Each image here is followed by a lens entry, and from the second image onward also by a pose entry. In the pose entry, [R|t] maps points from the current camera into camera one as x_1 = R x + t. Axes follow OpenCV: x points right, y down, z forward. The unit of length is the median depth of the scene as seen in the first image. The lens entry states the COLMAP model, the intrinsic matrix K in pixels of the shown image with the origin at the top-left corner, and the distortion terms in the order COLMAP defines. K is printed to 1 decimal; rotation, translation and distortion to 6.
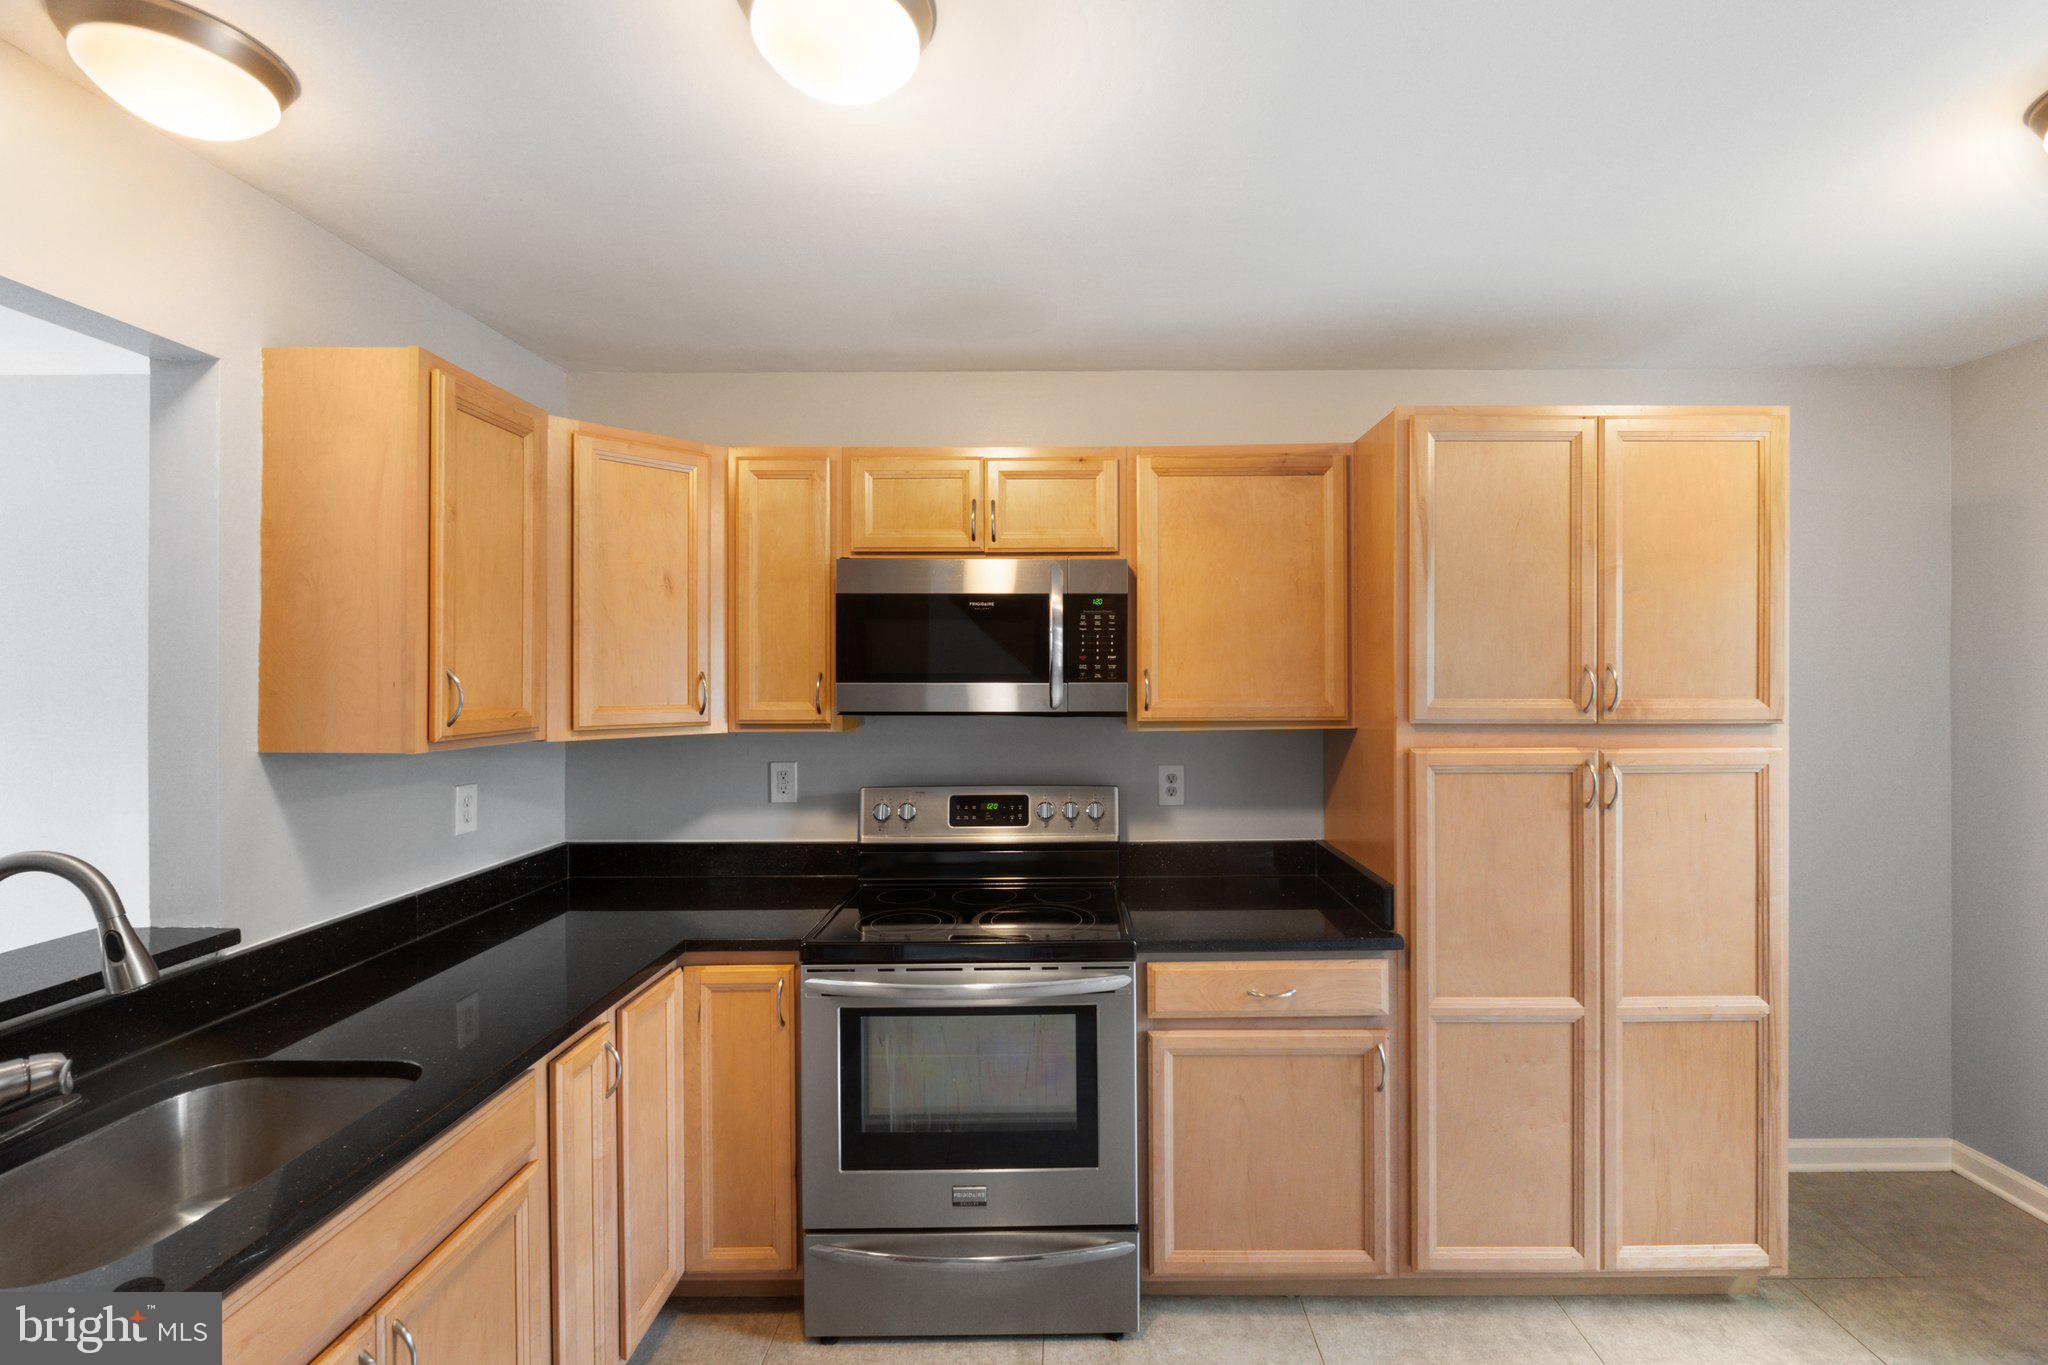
lens RADIAL K [[871.8, 0, 1067.4], [0, 871.8, 666.0], [0, 0, 1]] dist [-0.006343, 0.000741]
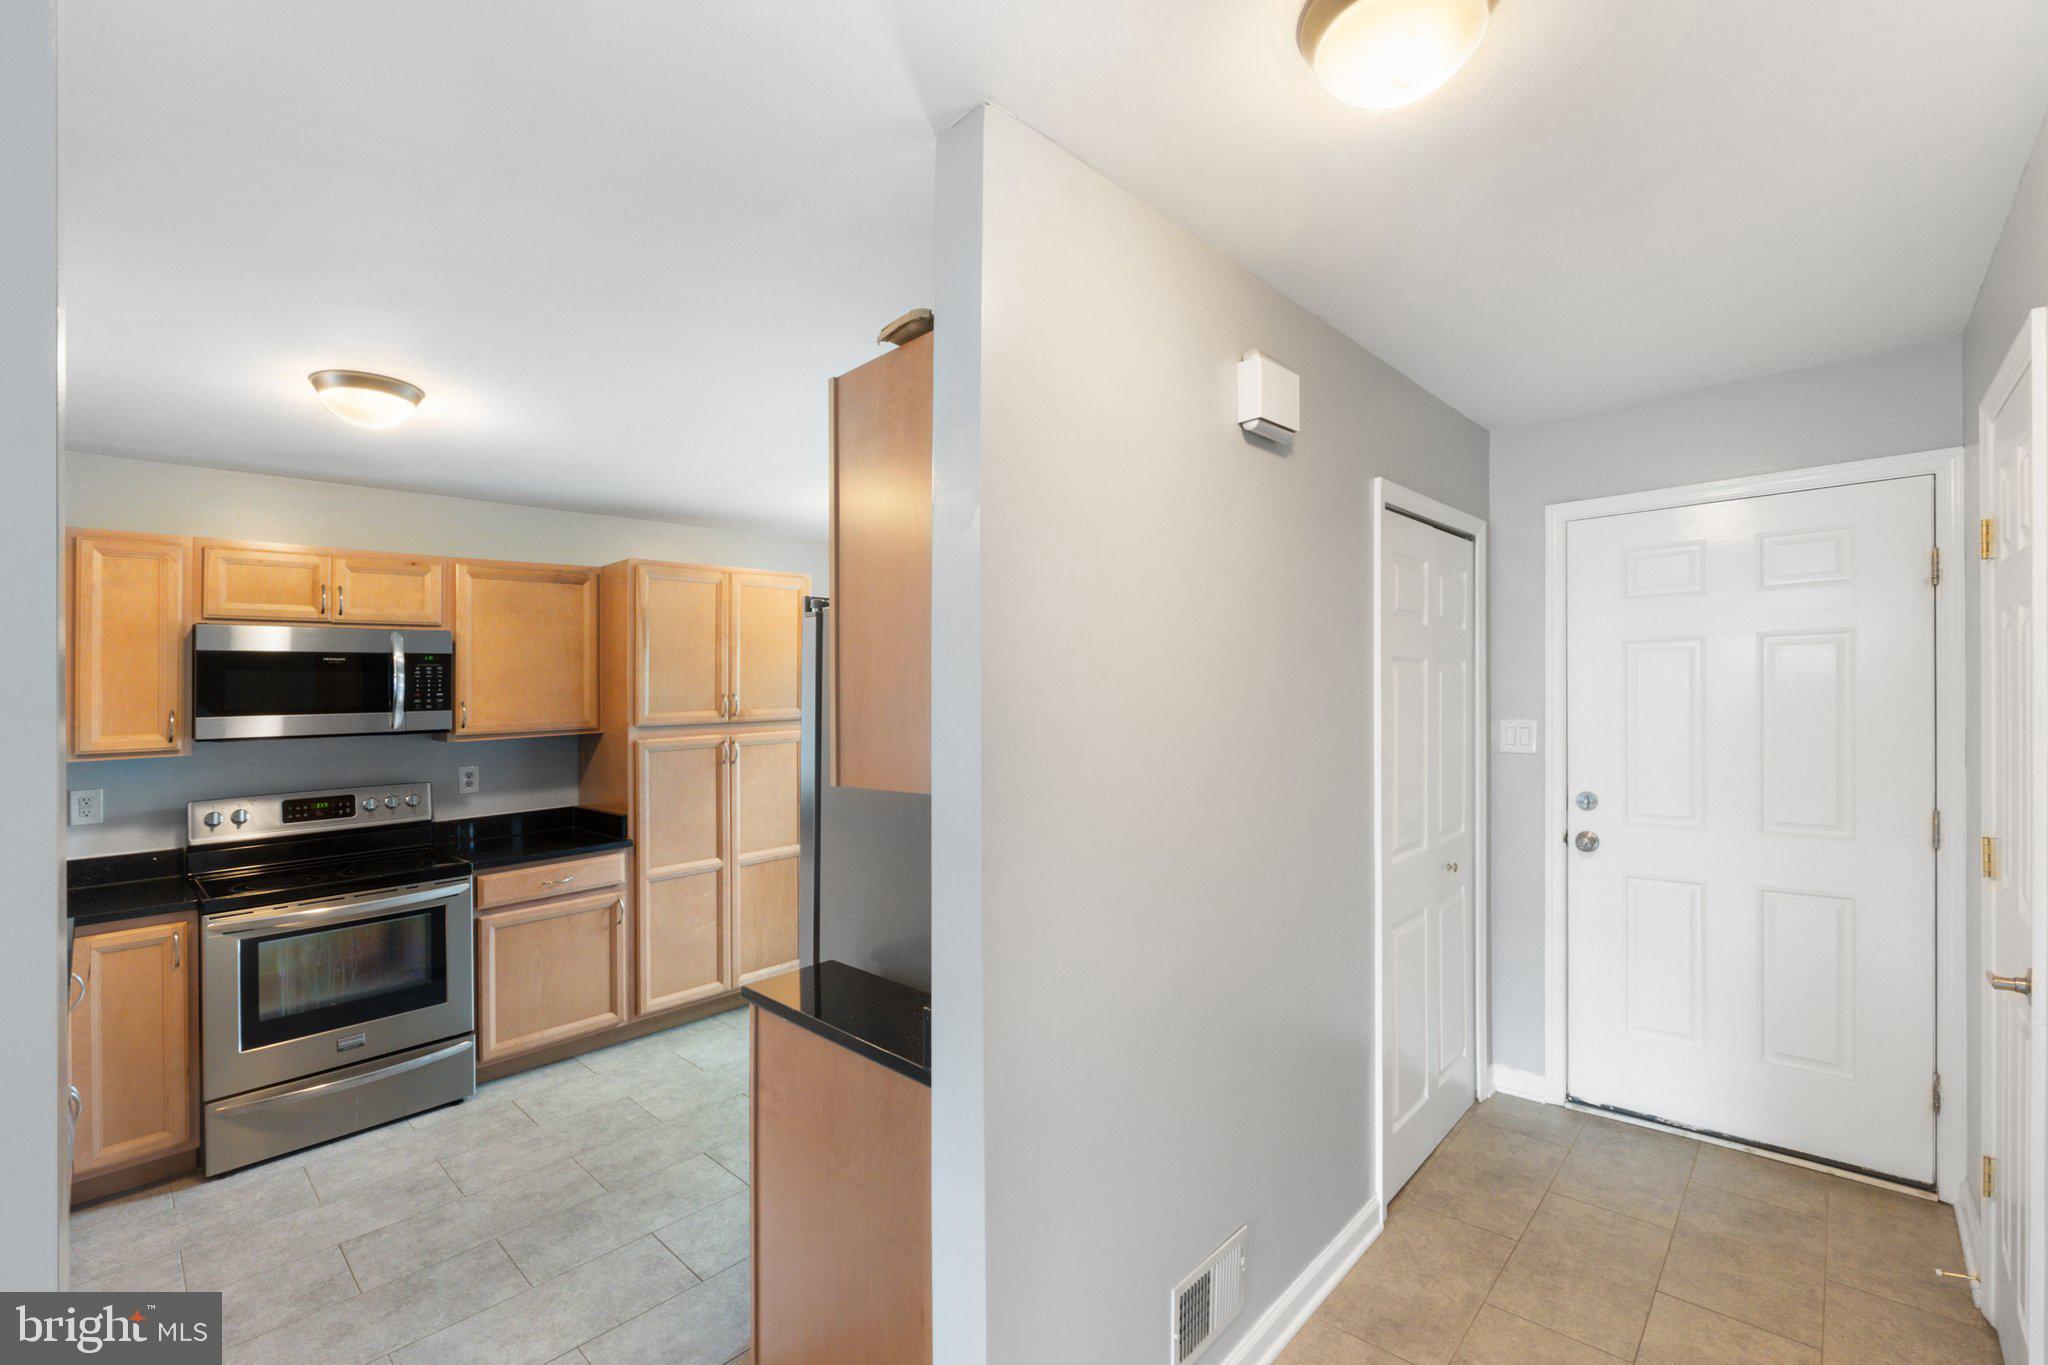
lens RADIAL K [[871.8, 0, 1033.6], [0, 871.8, 648.3], [0, 0, 1]] dist [-0.006343, 0.000741]
pose [[0.680039, 0.019672, 0.732912, -0.409926], [0.016090, 0.998999, -0.041744, -0.011169], [-0.732999, 0.040180, 0.679042, -0.926454]]
